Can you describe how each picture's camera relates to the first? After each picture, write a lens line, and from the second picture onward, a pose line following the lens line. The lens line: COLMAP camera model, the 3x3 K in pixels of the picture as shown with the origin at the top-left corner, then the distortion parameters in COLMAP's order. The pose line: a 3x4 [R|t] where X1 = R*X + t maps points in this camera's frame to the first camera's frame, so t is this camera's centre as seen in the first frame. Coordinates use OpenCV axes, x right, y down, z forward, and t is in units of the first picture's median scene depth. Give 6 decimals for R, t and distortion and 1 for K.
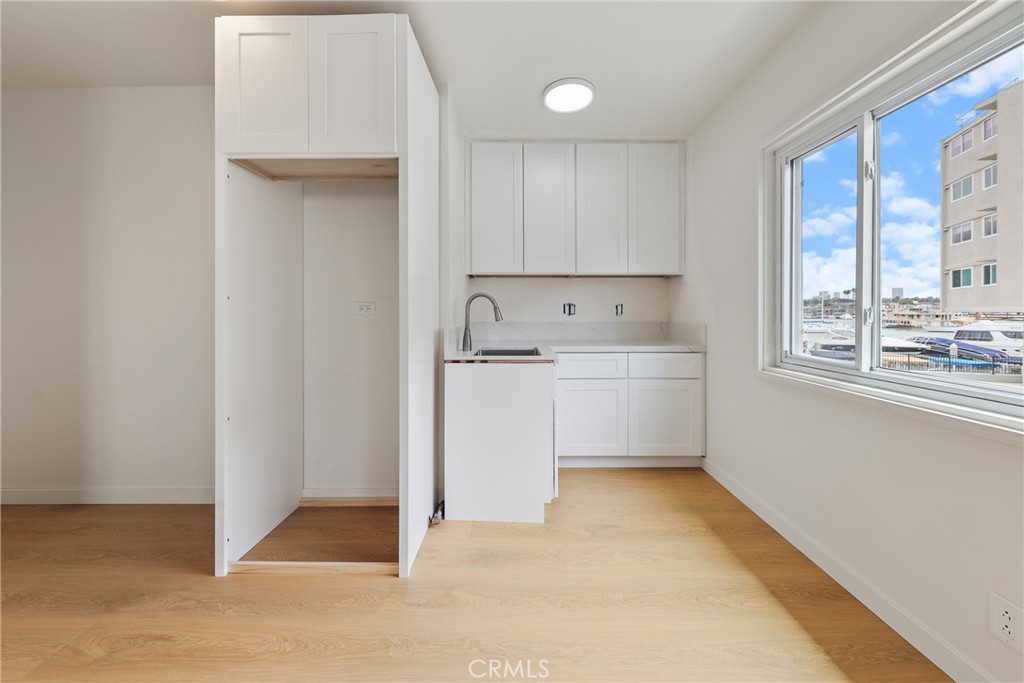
lens RADIAL K [[367.4, 0, 514.9], [0, 367.4, 312.0], [0, 0, 1]] dist [0.002642, -0.001387]
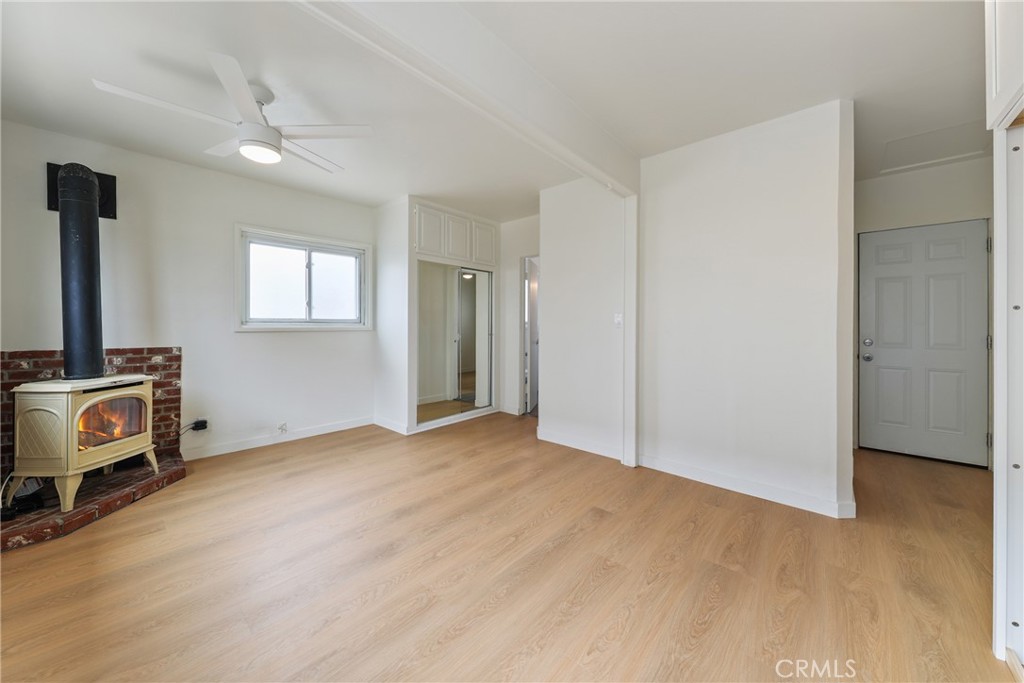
lens RADIAL K [[367.4, 0, 513.9], [0, 367.4, 323.0], [0, 0, 1]] dist [0.002642, -0.001387]
pose [[-0.659459, -0.004770, -0.751725, 0.341549], [-0.000120, 0.999981, -0.006240, -0.000532], [0.751740, -0.004025, -0.659447, 0.509059]]
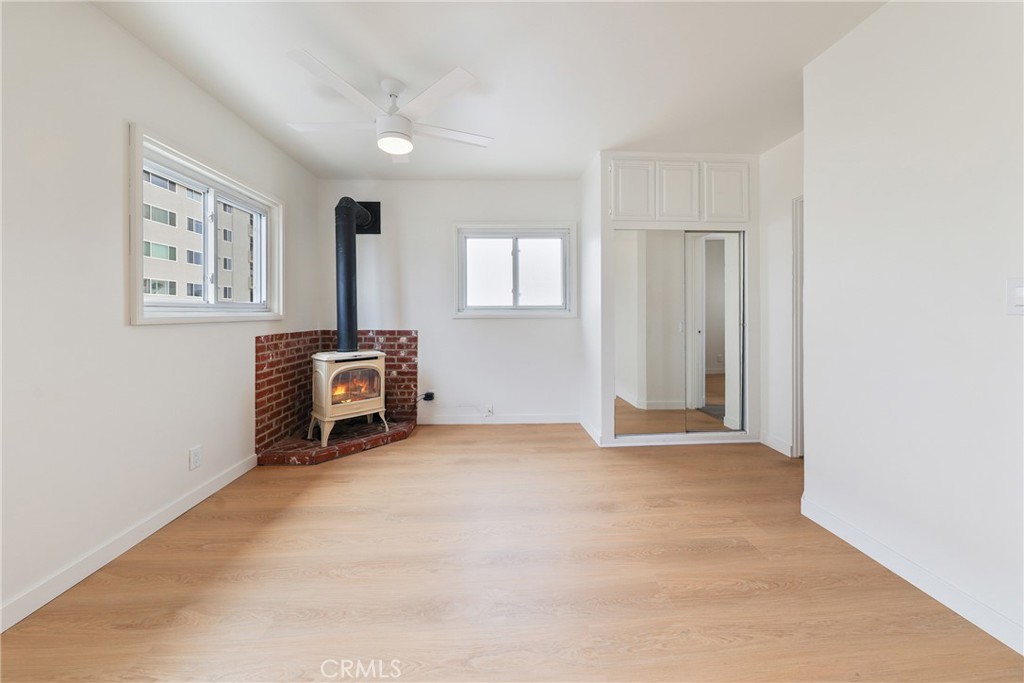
lens RADIAL K [[367.4, 0, 511.4], [0, 367.4, 312.3], [0, 0, 1]] dist [0.002642, -0.001387]
pose [[-0.998244, 0.004985, -0.059027, -0.166280], [0.005018, 0.999987, -0.000419, -0.000096], [0.059024, -0.000715, -0.998256, 0.385708]]
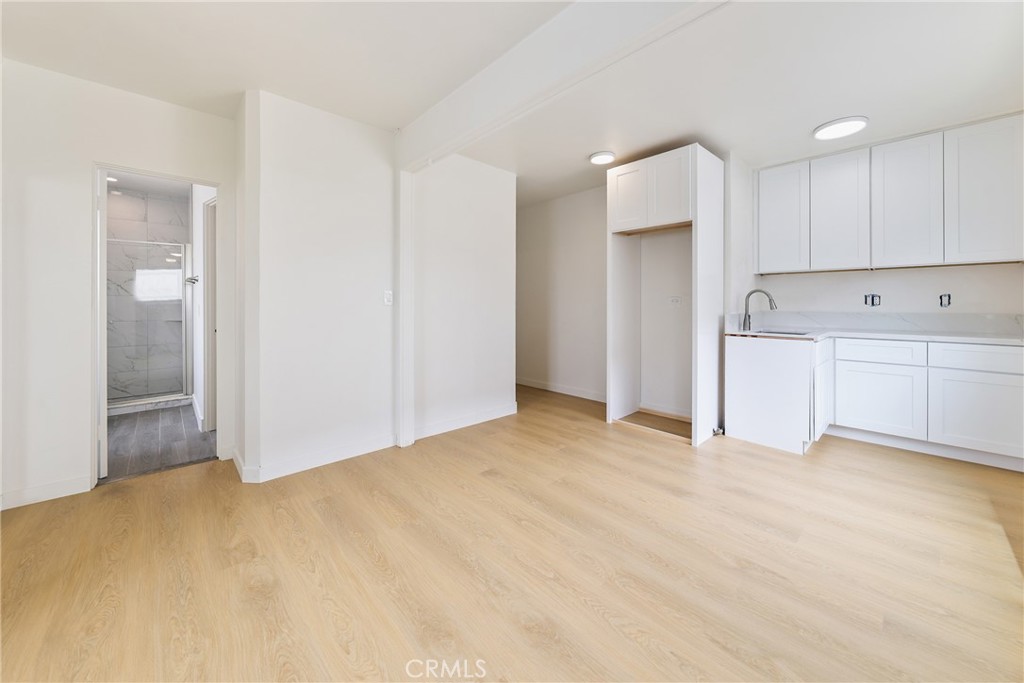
lens RADIAL K [[367.4, 0, 520.3], [0, 367.4, 304.2], [0, 0, 1]] dist [0.002642, -0.001387]
pose [[0.690622, 0.000724, -0.723216, 0.294894], [0.001814, 0.999995, 0.002733, -0.000963], [0.723214, -0.003199, 0.690616, -0.621067]]
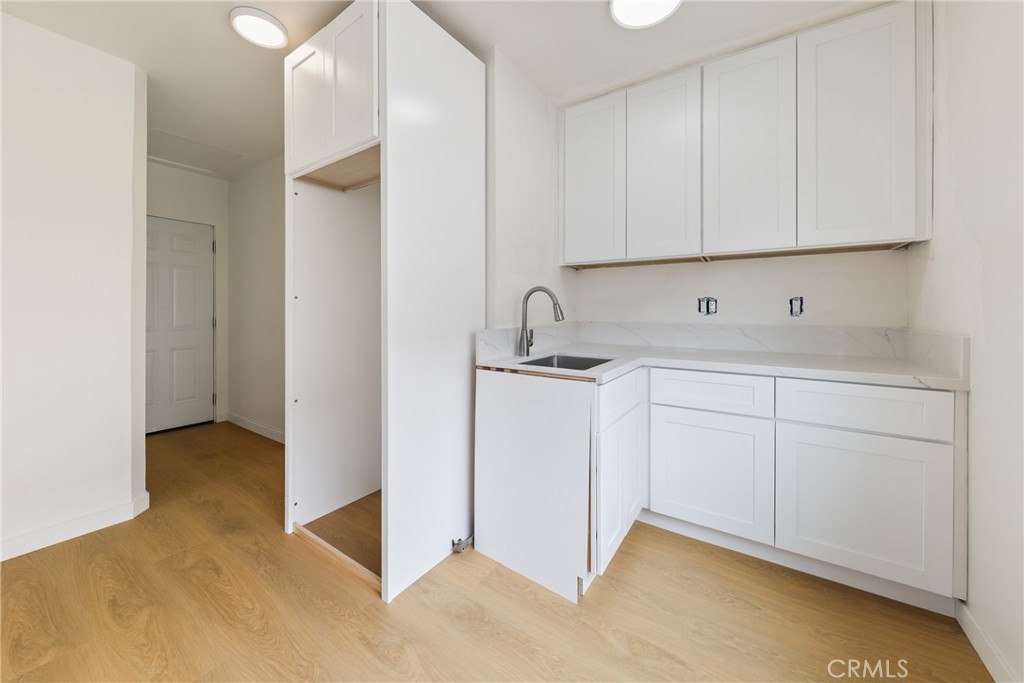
lens RADIAL K [[367.4, 0, 515.2], [0, 367.4, 310.9], [0, 0, 1]] dist [0.002642, -0.001387]
pose [[0.834333, 0.001853, -0.551257, 0.317394], [-0.000343, 0.999996, 0.002842, 0.000220], [0.551260, -0.002182, 0.834331, 0.286484]]
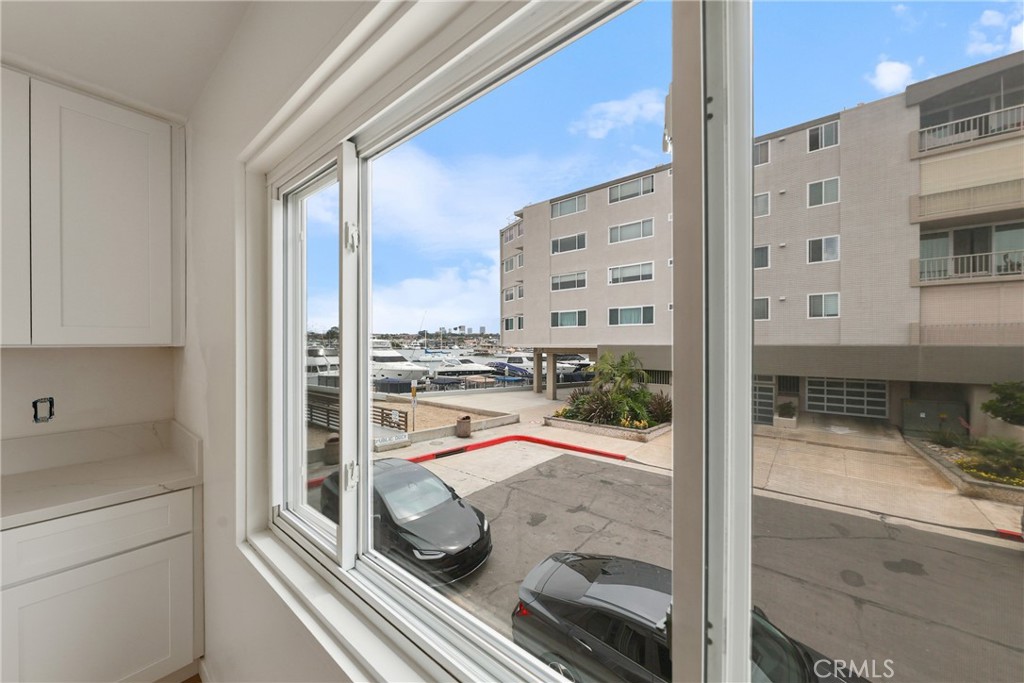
lens RADIAL K [[367.4, 0, 509.9], [0, 367.4, 344.4], [0, 0, 1]] dist [0.002642, -0.001387]
pose [[0.638740, -0.004657, 0.769409, 0.422091], [0.001749, 0.999988, 0.004601, -0.133851], [-0.769421, -0.001593, 0.638740, 0.259089]]
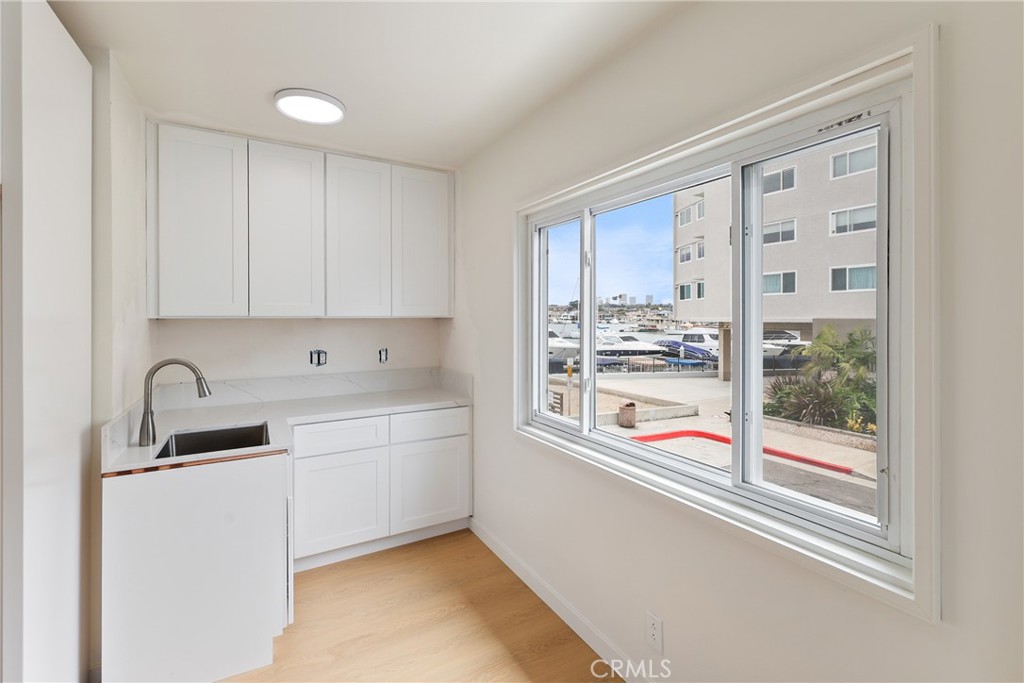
lens RADIAL K [[459.2, 0, 523.4], [0, 459.2, 314.8], [0, 0, 1]] dist [0.003852, -0.001069]
pose [[0.859568, -0.000499, 0.511021, 0.032450], [0.001887, 0.999996, -0.002198, -0.132463], [-0.511018, 0.002853, 0.859566, -0.087782]]
